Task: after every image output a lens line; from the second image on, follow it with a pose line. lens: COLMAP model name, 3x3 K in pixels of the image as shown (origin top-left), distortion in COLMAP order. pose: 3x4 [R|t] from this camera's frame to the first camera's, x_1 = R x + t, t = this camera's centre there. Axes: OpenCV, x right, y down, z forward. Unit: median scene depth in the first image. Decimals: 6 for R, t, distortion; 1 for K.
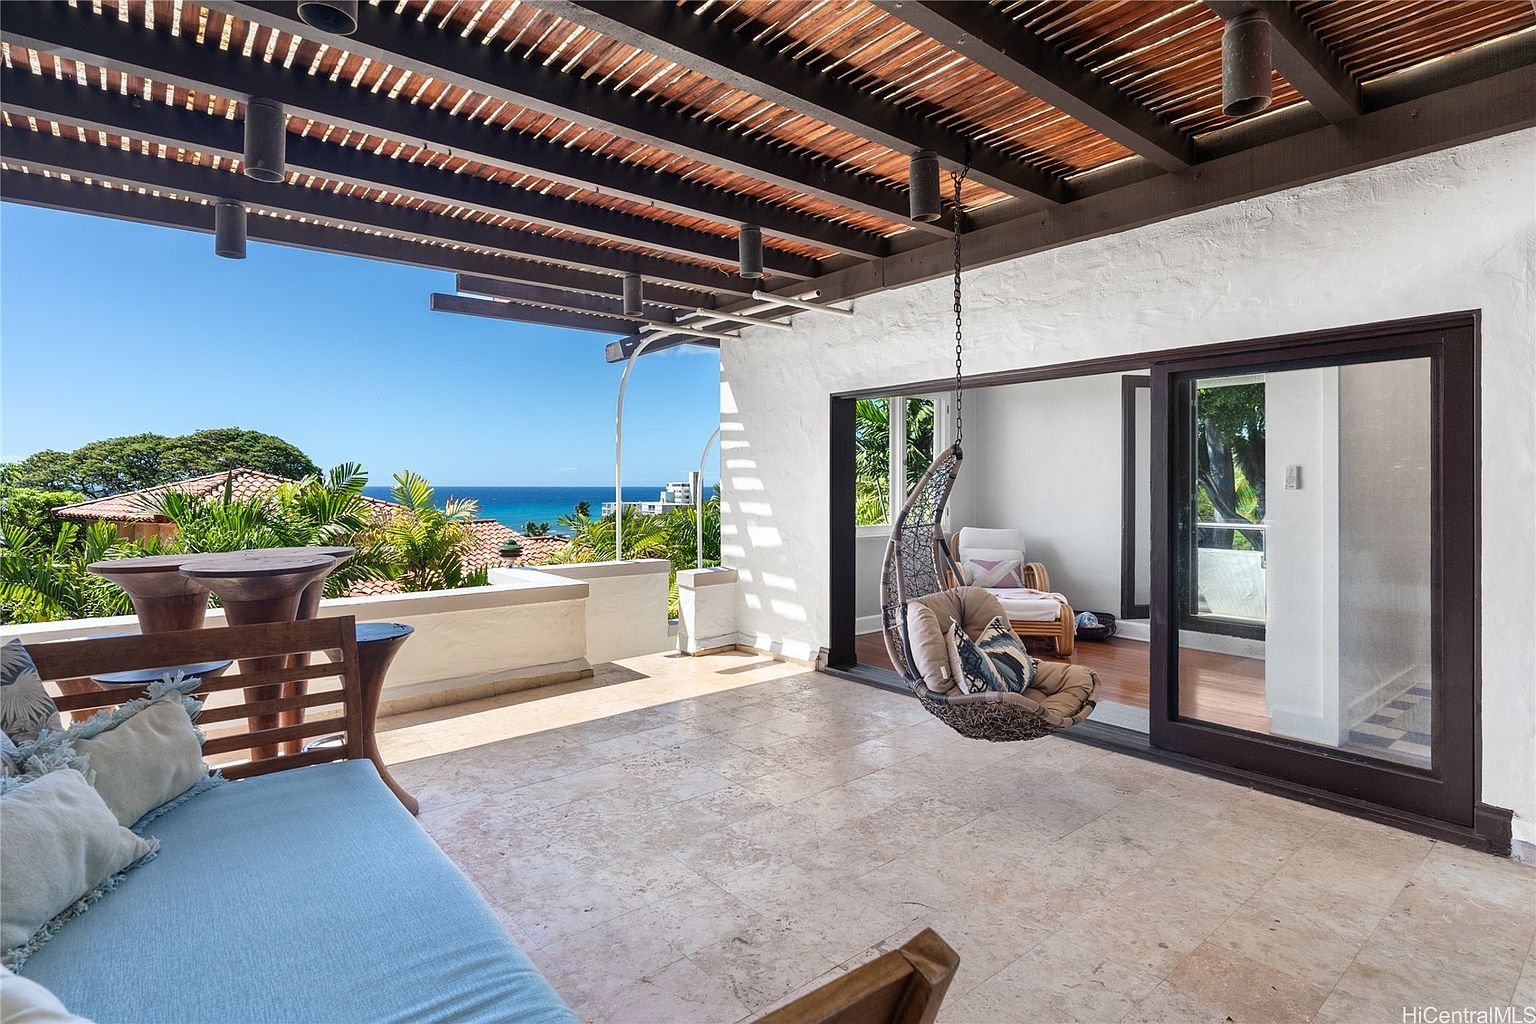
lens RADIAL K [[784.0, 0, 754.9], [0, 784.0, 486.5], [0, 0, 1]] dist [-0.006783, 0.001047]
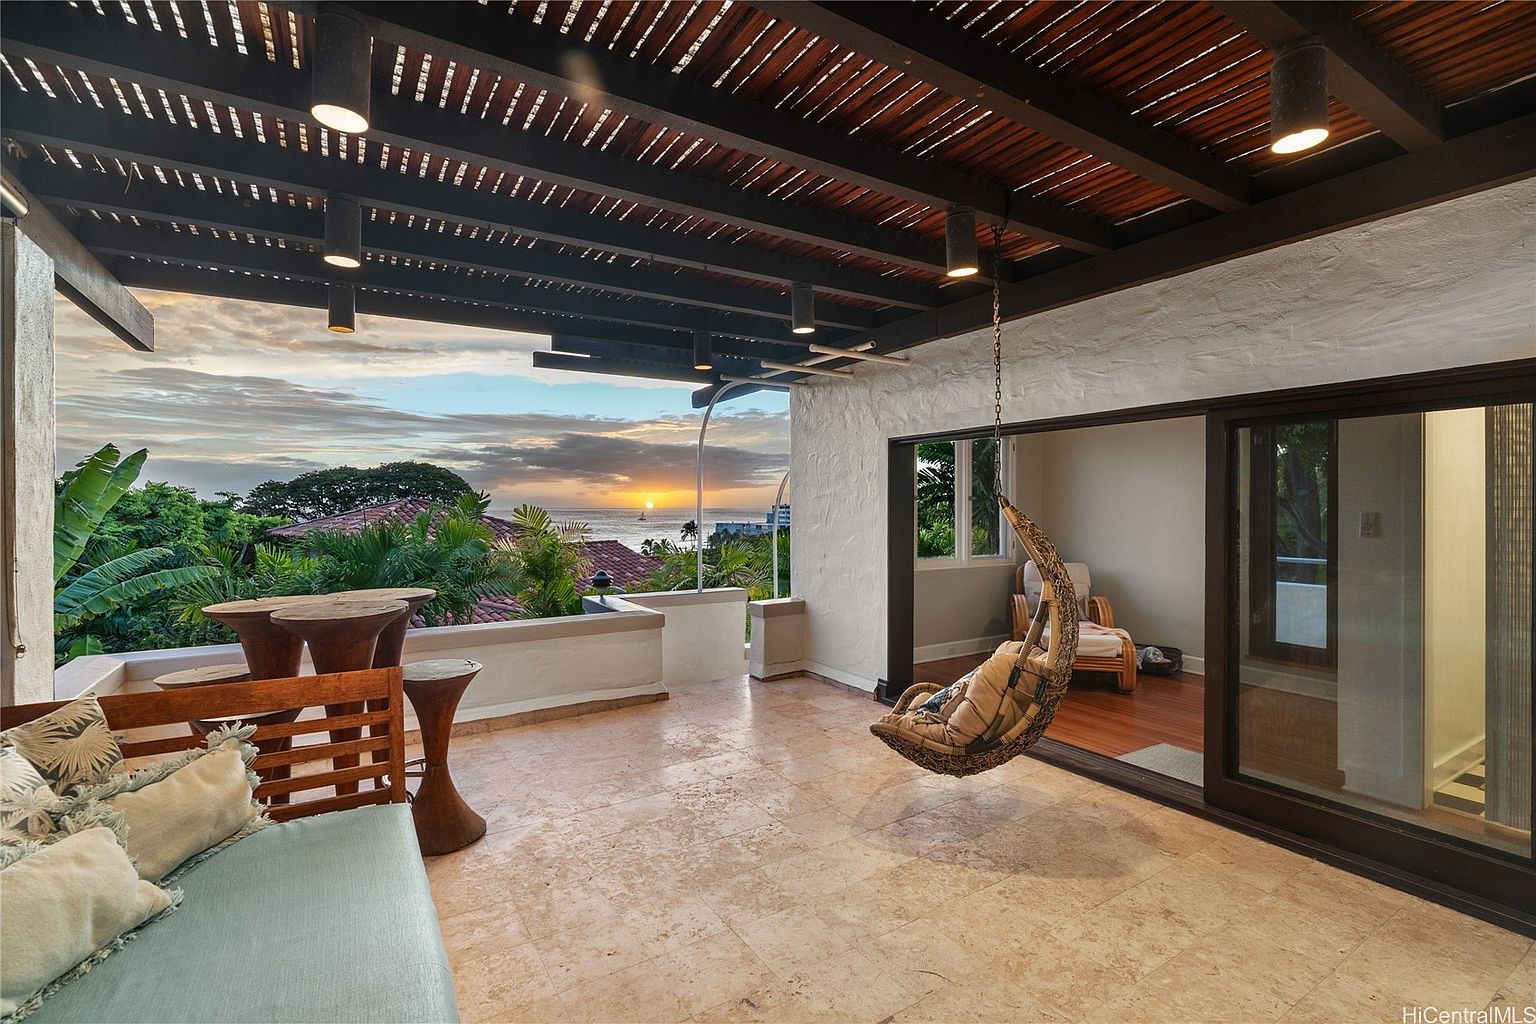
lens RADIAL K [[693.3, 0, 769.5], [0, 693.3, 507.8], [0, 0, 1]] dist [-0.006274, 0.001903]
pose [[0.991657, 0.001019, -0.128902, 0.087876], [-0.000400, 0.999988, 0.004827, -0.045145], [0.128906, -0.004735, 0.991646, 0.086059]]
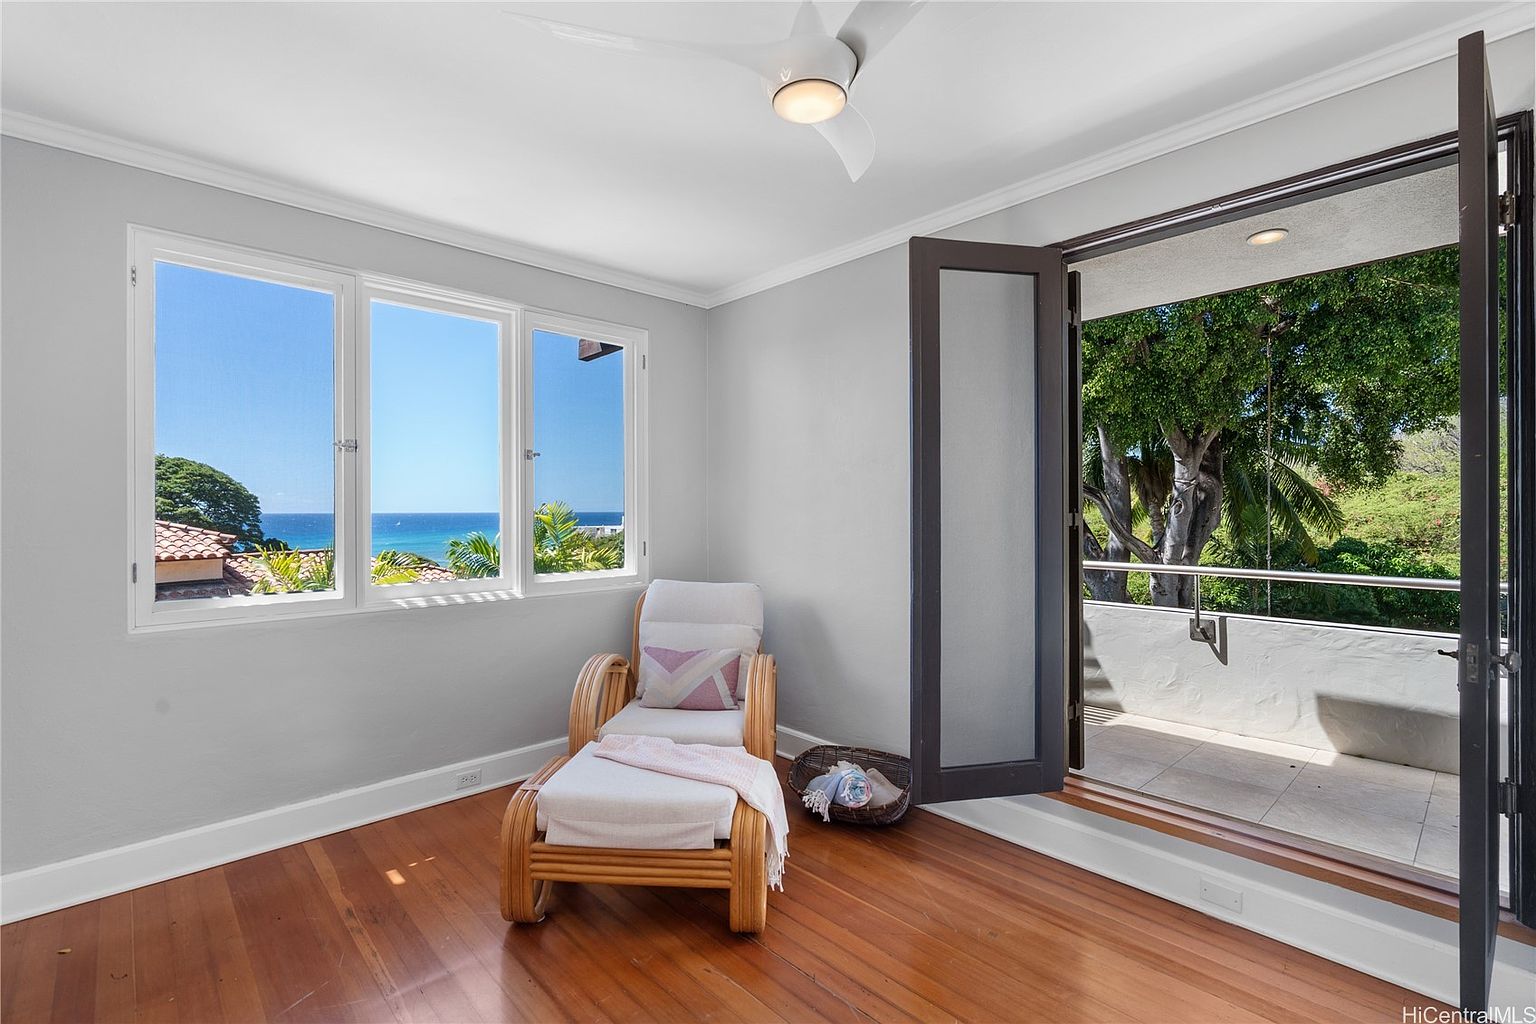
lens RADIAL K [[703.8, 0, 752.0], [0, 703.8, 506.6], [0, 0, 1]] dist [0.005406, 0.000564]
pose [[0.998015, -0.005948, 0.062698, 0.645278], [0.006335, 0.999962, -0.005974, 0.012098], [-0.062660, 0.006360, 0.998015, 1.108104]]
